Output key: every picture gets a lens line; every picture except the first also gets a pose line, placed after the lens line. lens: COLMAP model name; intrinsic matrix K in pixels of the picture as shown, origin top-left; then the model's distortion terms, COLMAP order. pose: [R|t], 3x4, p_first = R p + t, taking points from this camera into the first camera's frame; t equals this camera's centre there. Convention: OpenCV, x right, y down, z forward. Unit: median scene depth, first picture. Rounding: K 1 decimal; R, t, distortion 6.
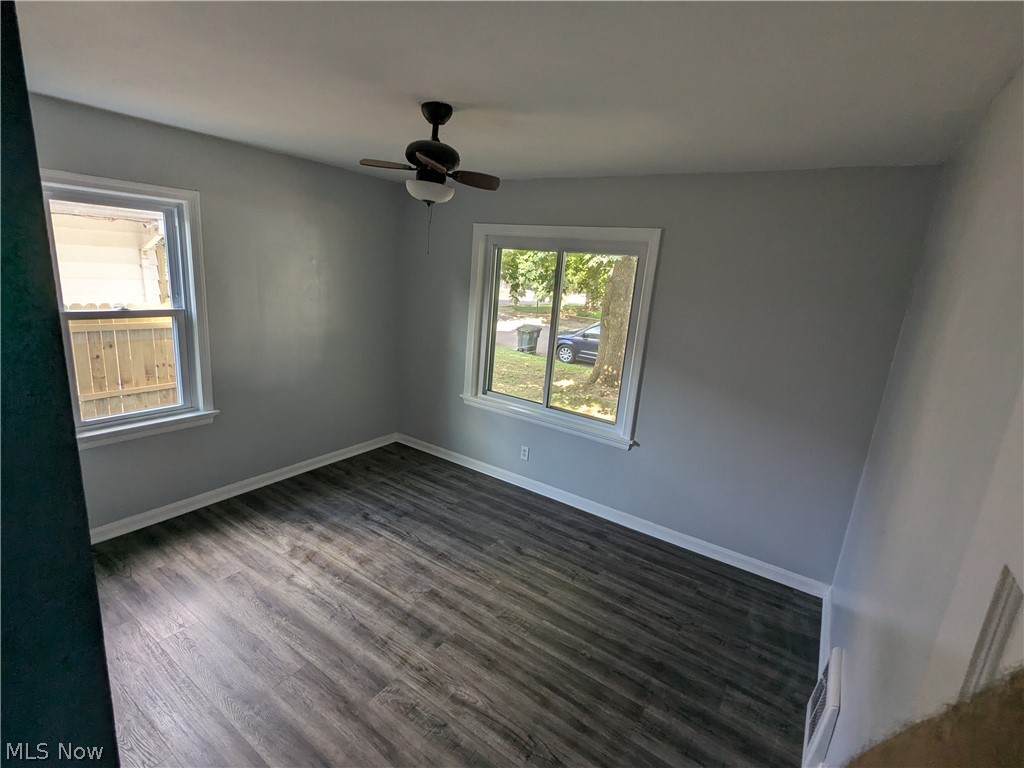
lens RADIAL K [[484.3, 0, 512.8], [0, 484.3, 380.0], [0, 0, 1]] dist [0.002562, 0.000770]
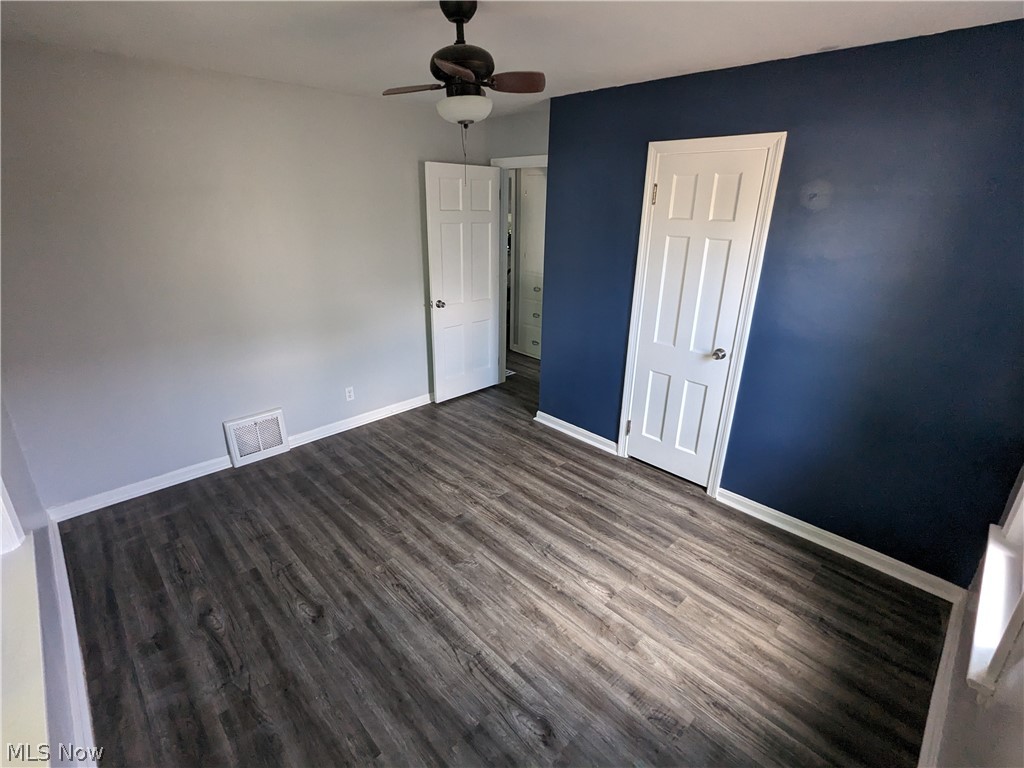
lens RADIAL K [[484.3, 0, 512.8], [0, 484.3, 380.0], [0, 0, 1]] dist [0.002562, 0.000770]
pose [[-0.975737, -0.154561, 0.155077, -0.358590], [-0.041546, 0.826119, 0.561962, -0.372675], [-0.214970, 0.541884, -0.812496, 1.507139]]
